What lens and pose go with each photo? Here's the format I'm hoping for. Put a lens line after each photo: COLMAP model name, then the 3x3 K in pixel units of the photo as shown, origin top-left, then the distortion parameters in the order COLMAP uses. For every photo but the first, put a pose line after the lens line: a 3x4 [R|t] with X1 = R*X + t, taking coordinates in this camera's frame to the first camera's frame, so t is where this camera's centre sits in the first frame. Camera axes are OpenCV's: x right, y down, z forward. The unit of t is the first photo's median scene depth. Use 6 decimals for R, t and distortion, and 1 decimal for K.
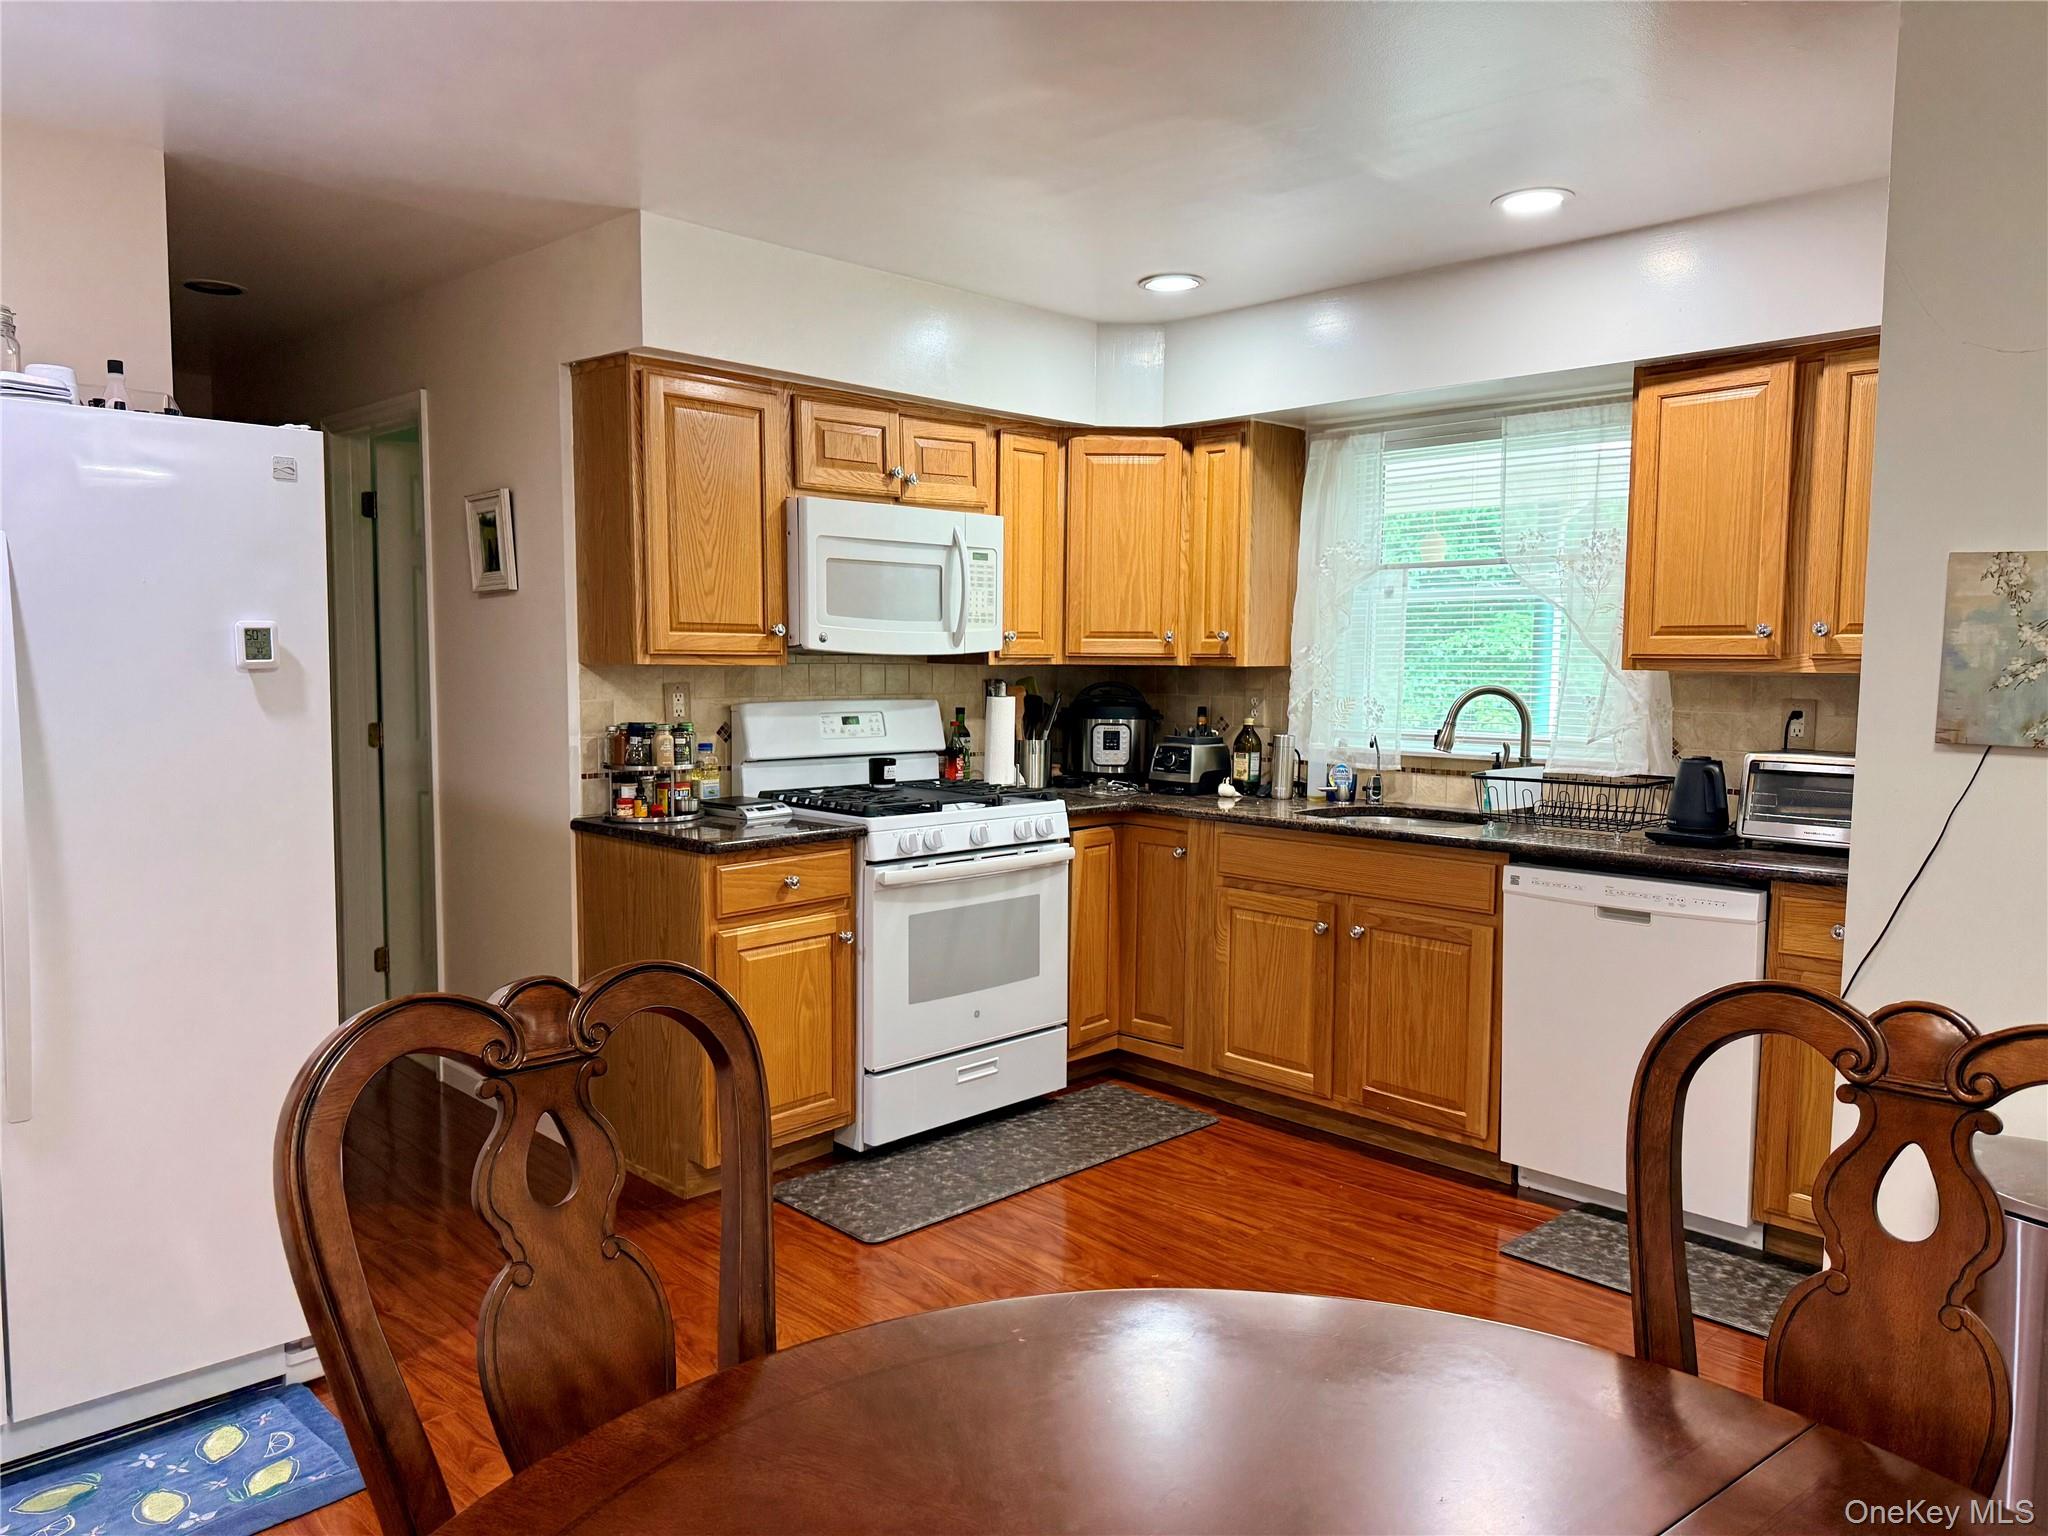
lens RADIAL K [[1438.0, 0, 1028.6], [0, 1438.0, 777.6], [0, 0, 1]] dist [0.128060, -0.197538]
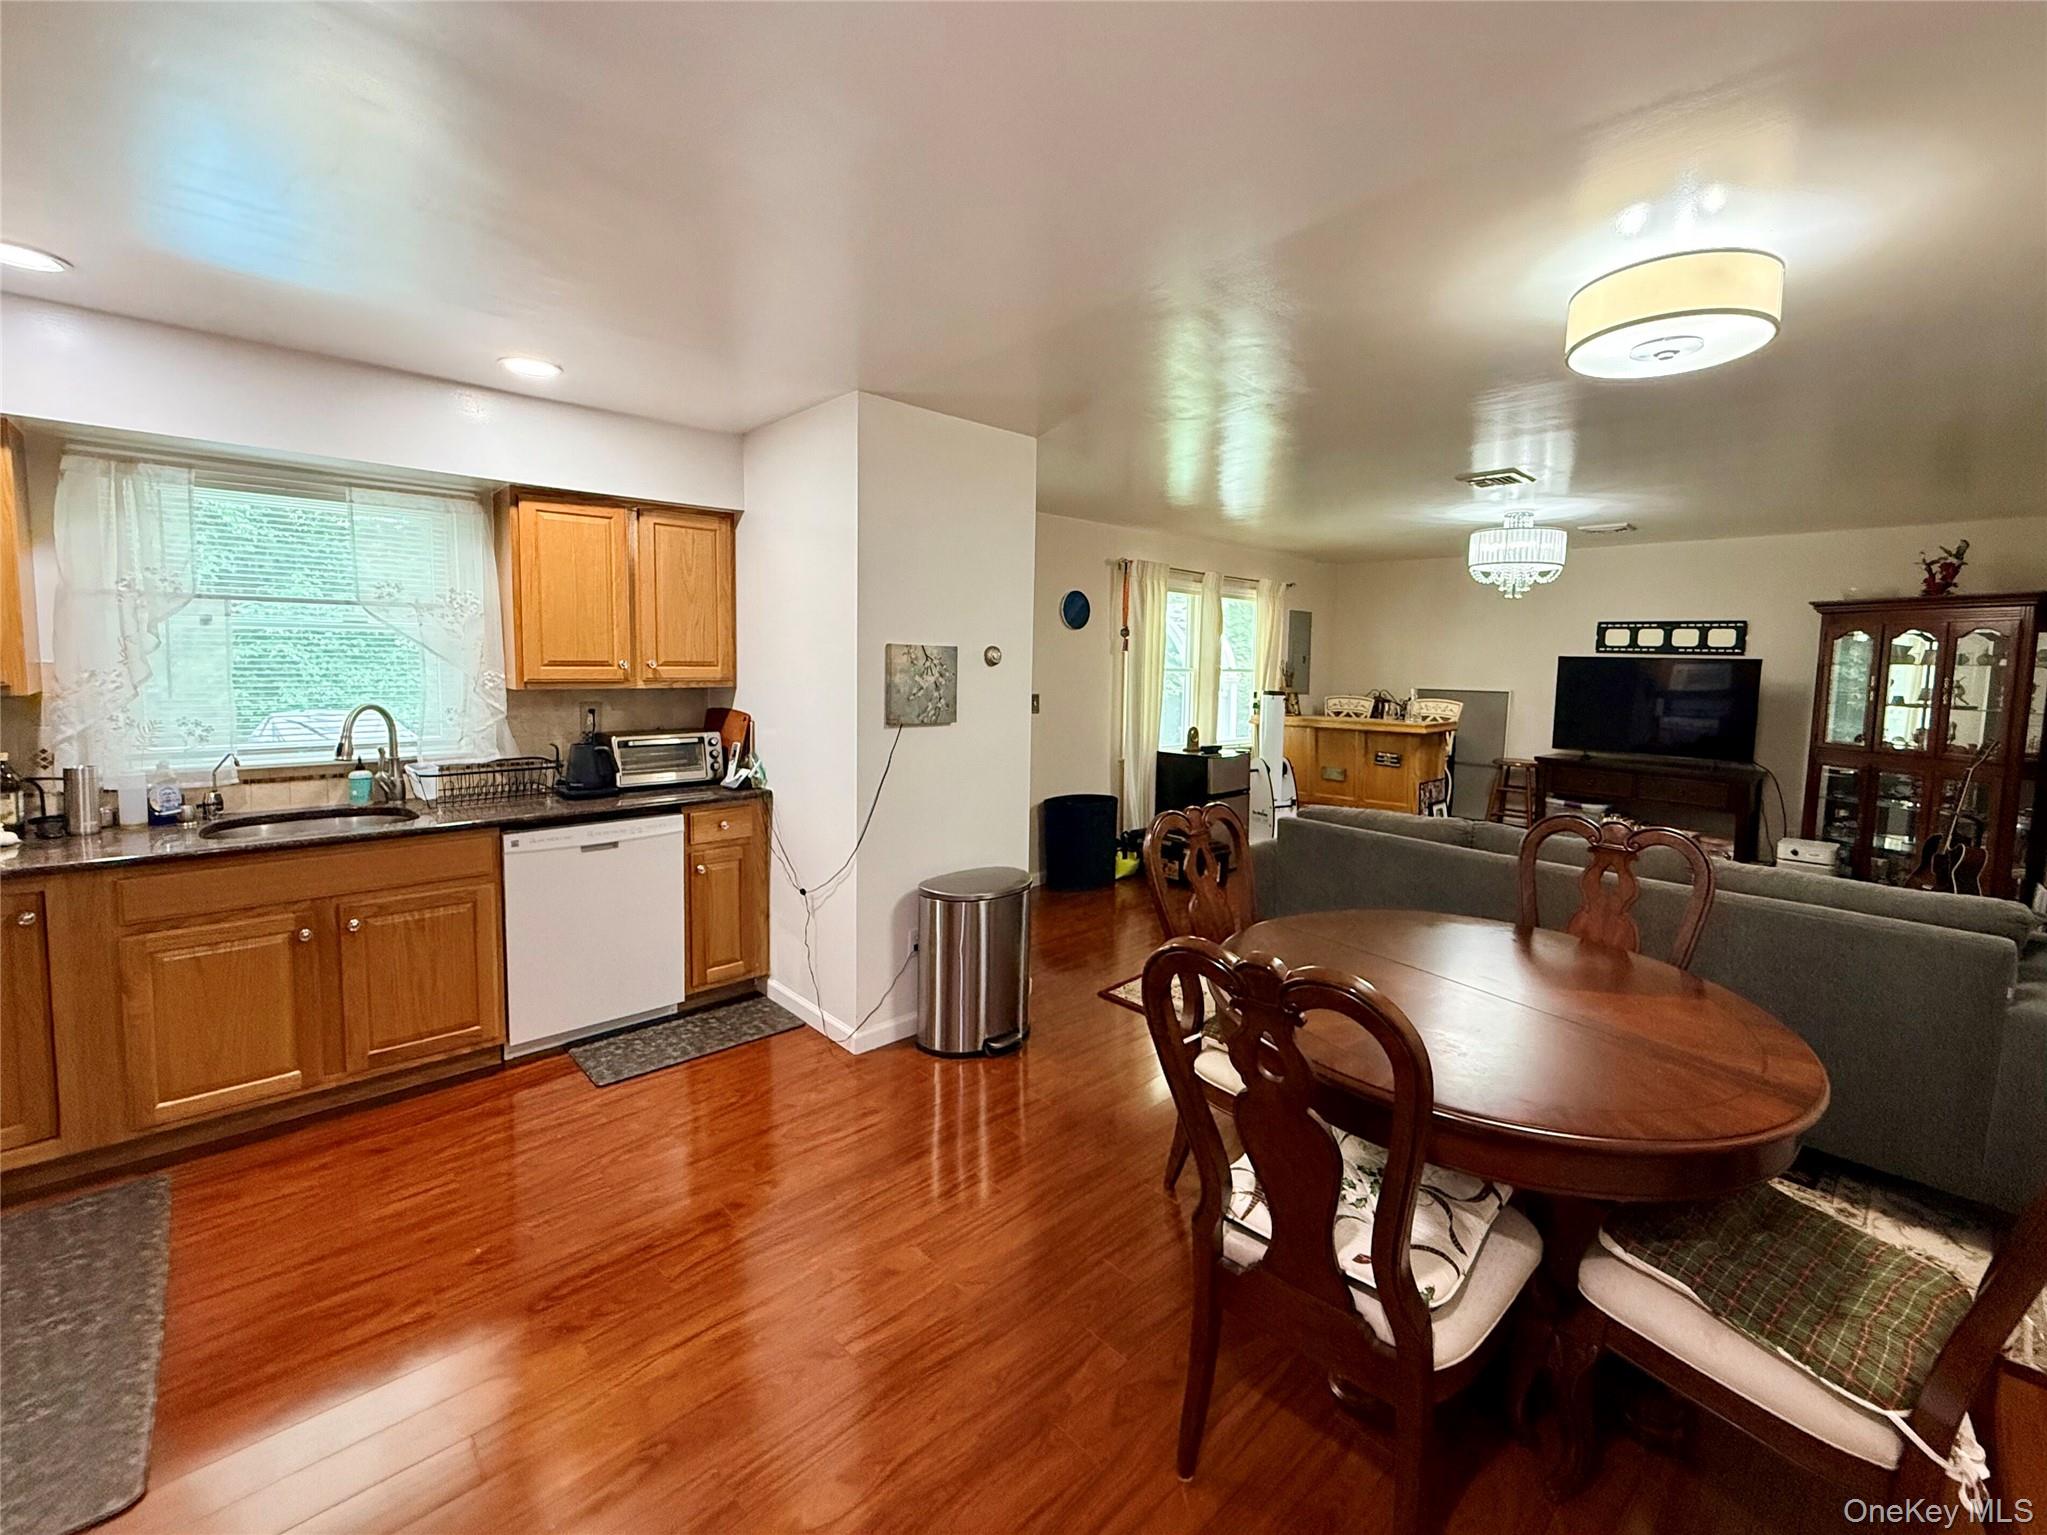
lens RADIAL K [[863.8, 0, 1082.5], [0, 863.8, 722.6], [0, 0, 1]] dist [-0.001212, 0.000412]
pose [[-0.004460, -0.086732, 0.996222, -0.416071], [0.064500, 0.994132, 0.086839, -0.070613], [-0.997908, 0.064643, 0.001161, 0.385710]]
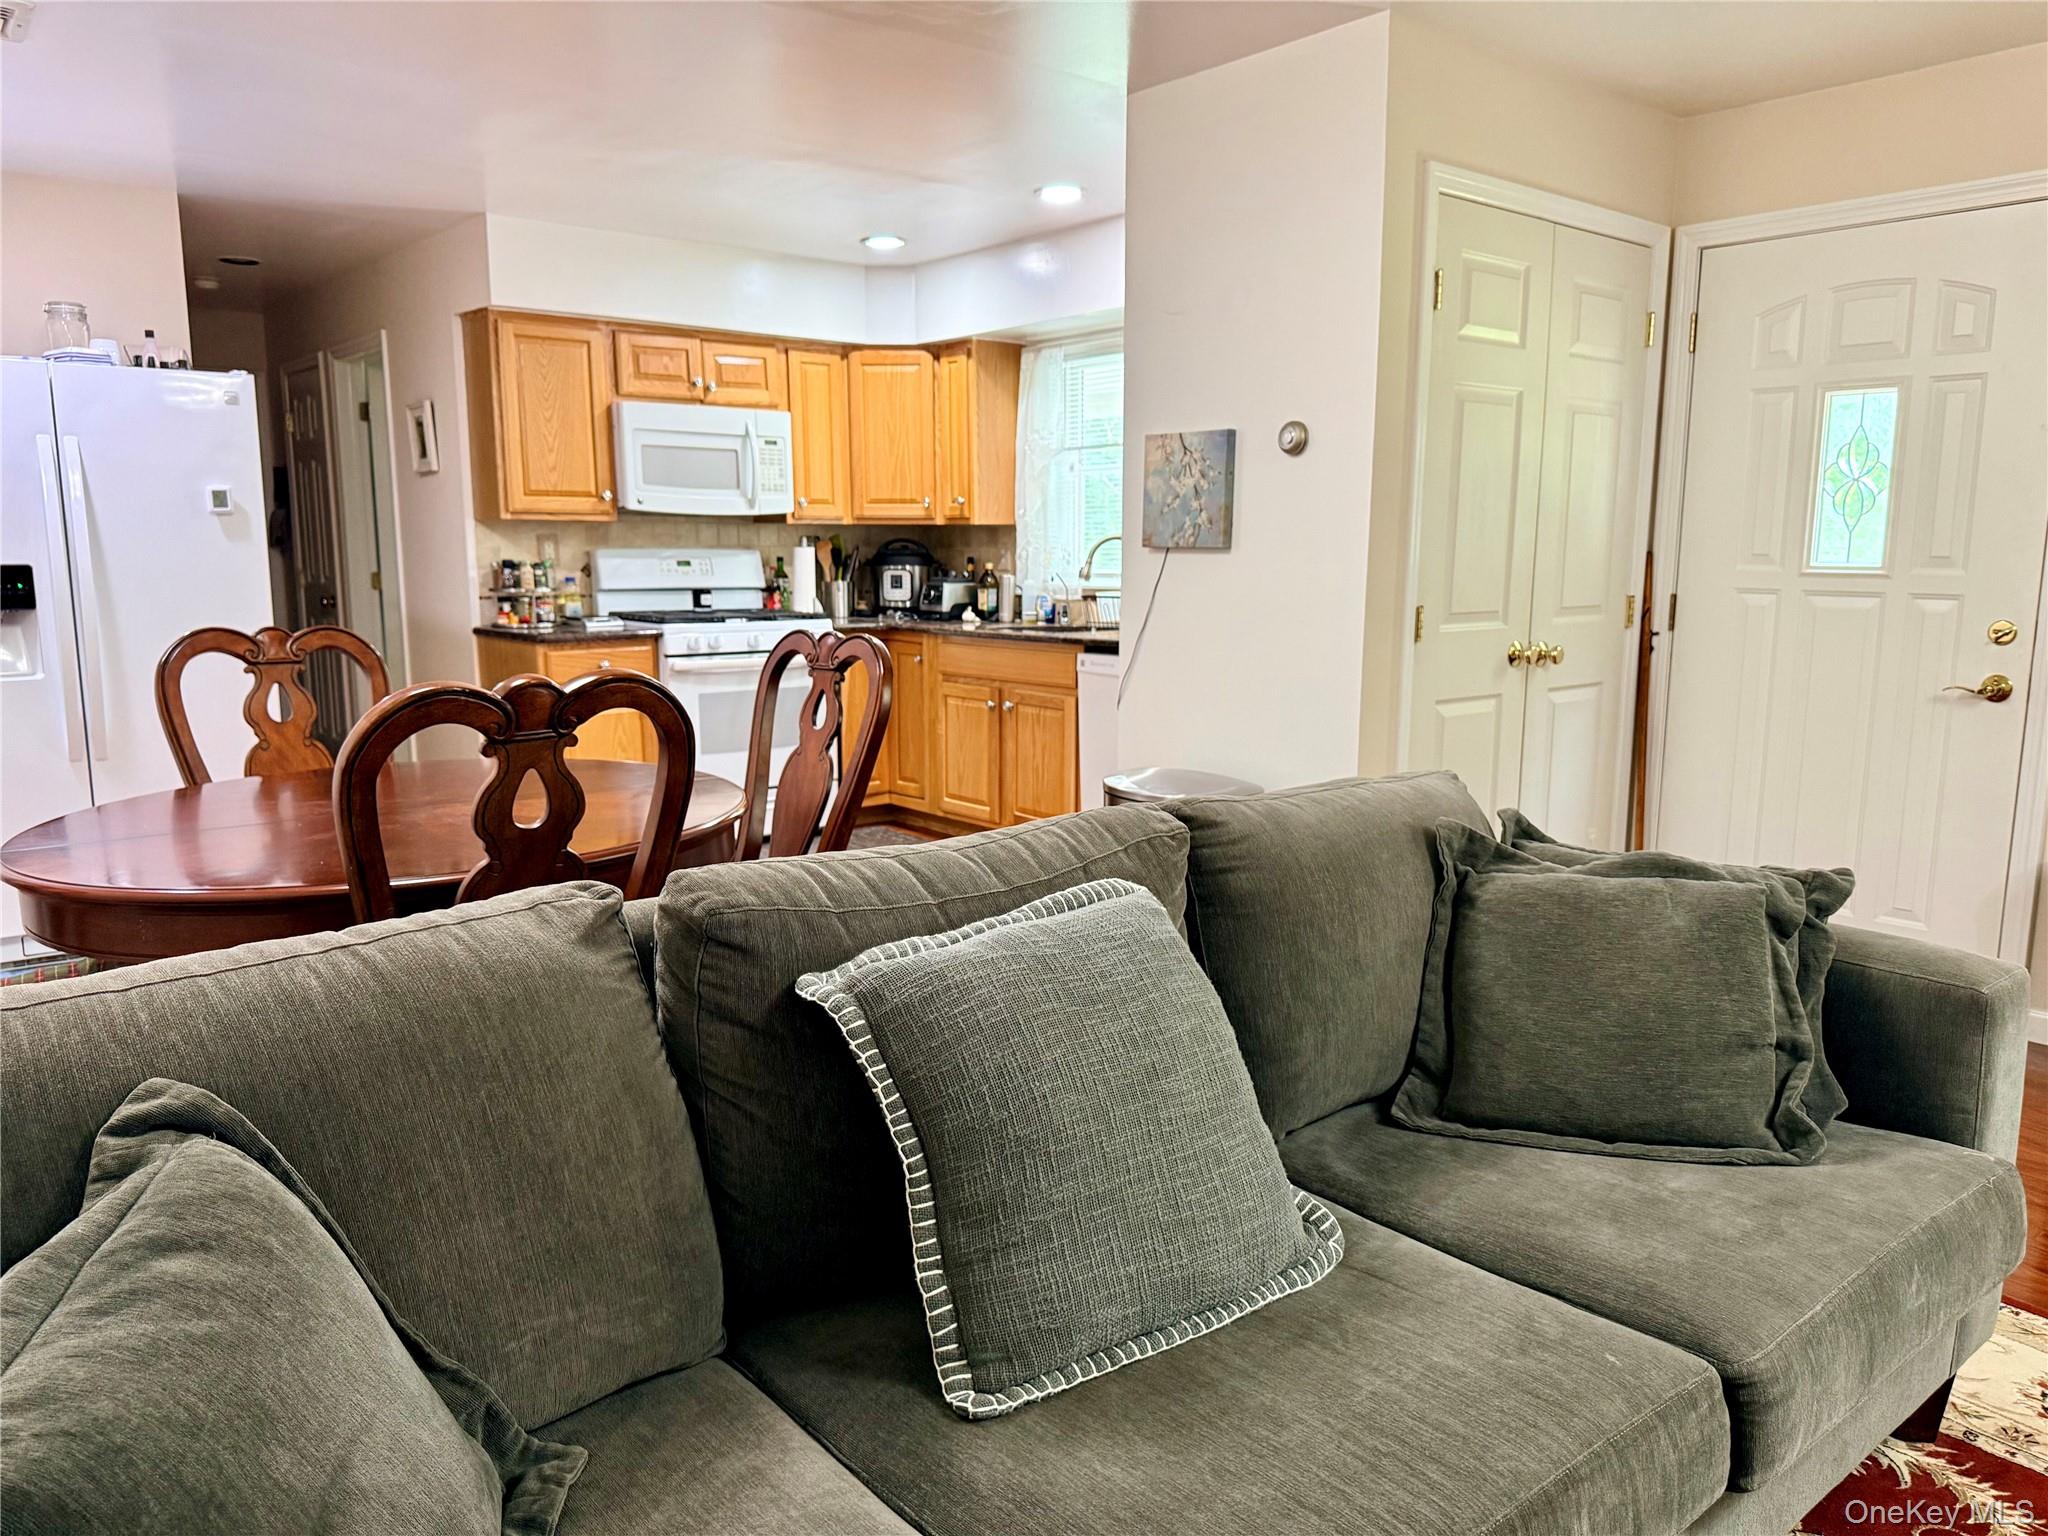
lens RADIAL K [[1452.6, 0, 1049.0], [0, 1452.6, 803.5], [0, 0, 1]] dist [0.110618, -0.206082]
pose [[0.996499, 0.005723, -0.083406, 0.364712], [0.001690, 0.996071, 0.088539, 0.069929], [0.083585, -0.088370, 0.992575, -0.418594]]
